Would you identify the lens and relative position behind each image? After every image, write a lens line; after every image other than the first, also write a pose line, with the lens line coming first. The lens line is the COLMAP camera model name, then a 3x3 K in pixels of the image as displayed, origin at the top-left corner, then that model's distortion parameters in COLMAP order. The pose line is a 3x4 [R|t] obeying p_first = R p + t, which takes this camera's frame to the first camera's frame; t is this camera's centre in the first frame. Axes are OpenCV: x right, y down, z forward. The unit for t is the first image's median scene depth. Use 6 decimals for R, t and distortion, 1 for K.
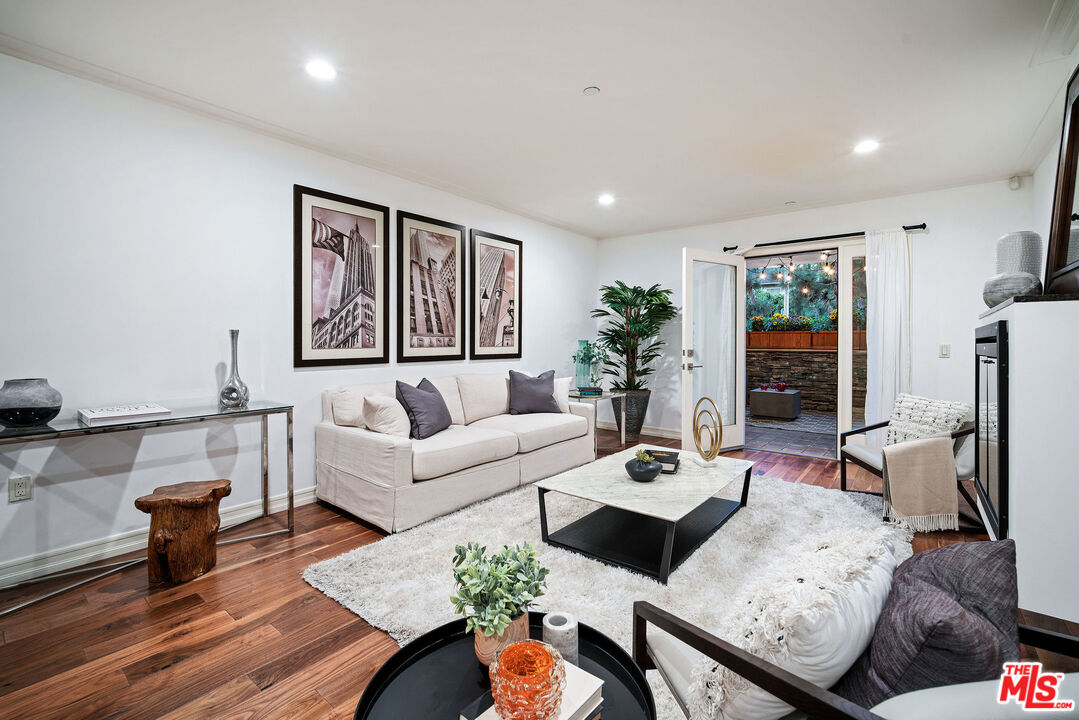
lens RADIAL K [[470.7, 0, 534.1], [0, 470.7, 349.9], [0, 0, 1]] dist [-0.015063, 0.006165]
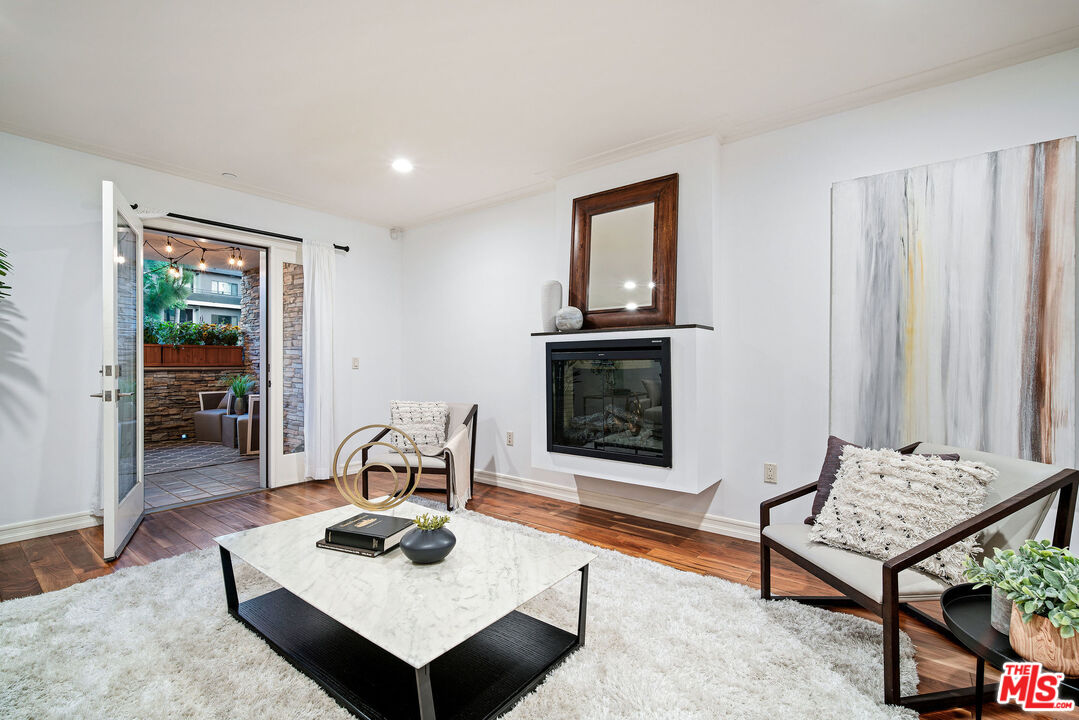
lens RADIAL K [[470.7, 0, 537.3], [0, 470.7, 367.1], [0, 0, 1]] dist [-0.015063, 0.006165]
pose [[-0.019514, -0.014812, 0.999700, -0.299296], [0.020929, 0.999665, 0.015220, 0.004832], [-0.999590, 0.021220, -0.019198, 0.628413]]
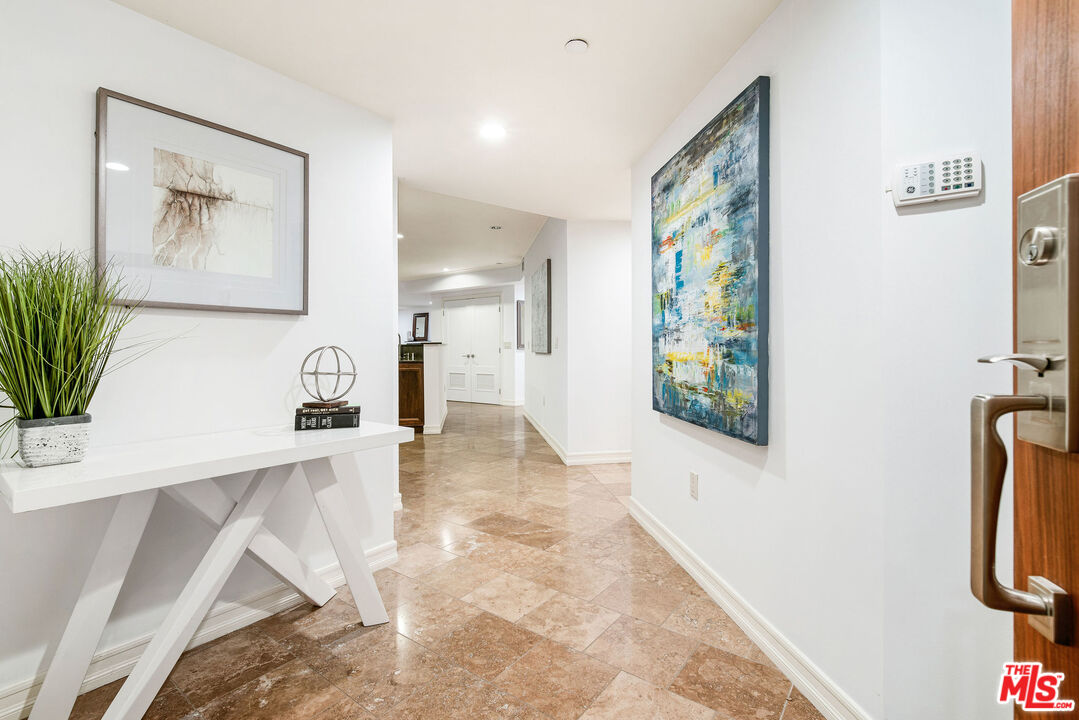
lens RADIAL K [[487.1, 0, 534.7], [0, 487.1, 351.2], [0, 0, 1]] dist [-0.003259, 0.003887]
pose [[-0.041248, -0.017616, 0.998994, -4.088421], [0.023187, 0.999558, 0.018583, -0.012196], [-0.998880, 0.023930, -0.040822, -0.429597]]
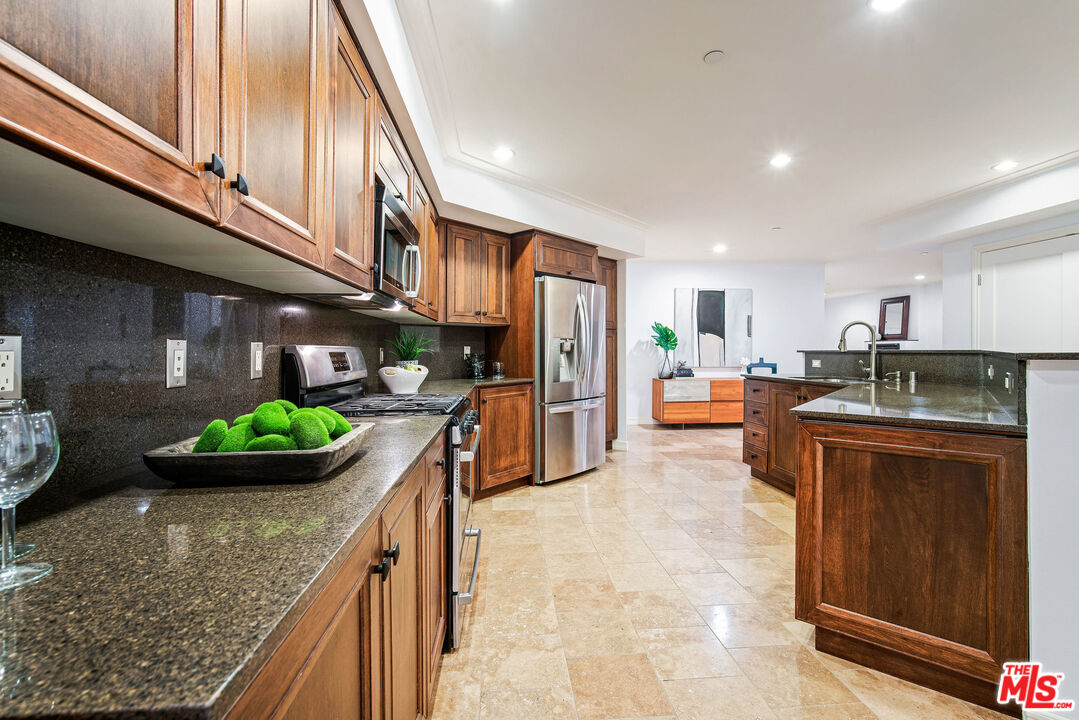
lens RADIAL K [[470.7, 0, 533.6], [0, 470.7, 355.5], [0, 0, 1]] dist [-0.015063, 0.006165]
pose [[0.732189, -0.024392, 0.680665, -3.014753], [0.028621, 0.999578, 0.005032, -0.031800], [-0.680500, 0.015797, 0.732577, -0.137274]]
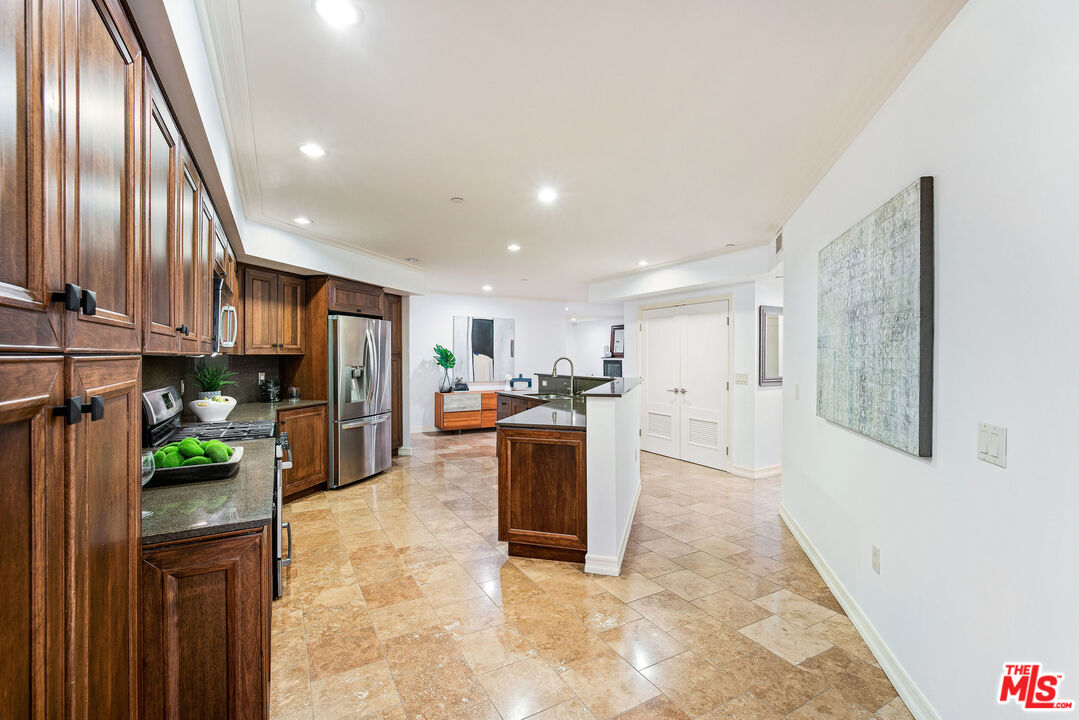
lens RADIAL K [[470.7, 0, 537.4], [0, 470.7, 370.2], [0, 0, 1]] dist [-0.015063, 0.006165]
pose [[0.371555, -0.039574, 0.927567, -3.247632], [0.020700, 0.999196, 0.034338, -0.087152], [-0.928180, 0.006442, 0.372076, -0.348576]]
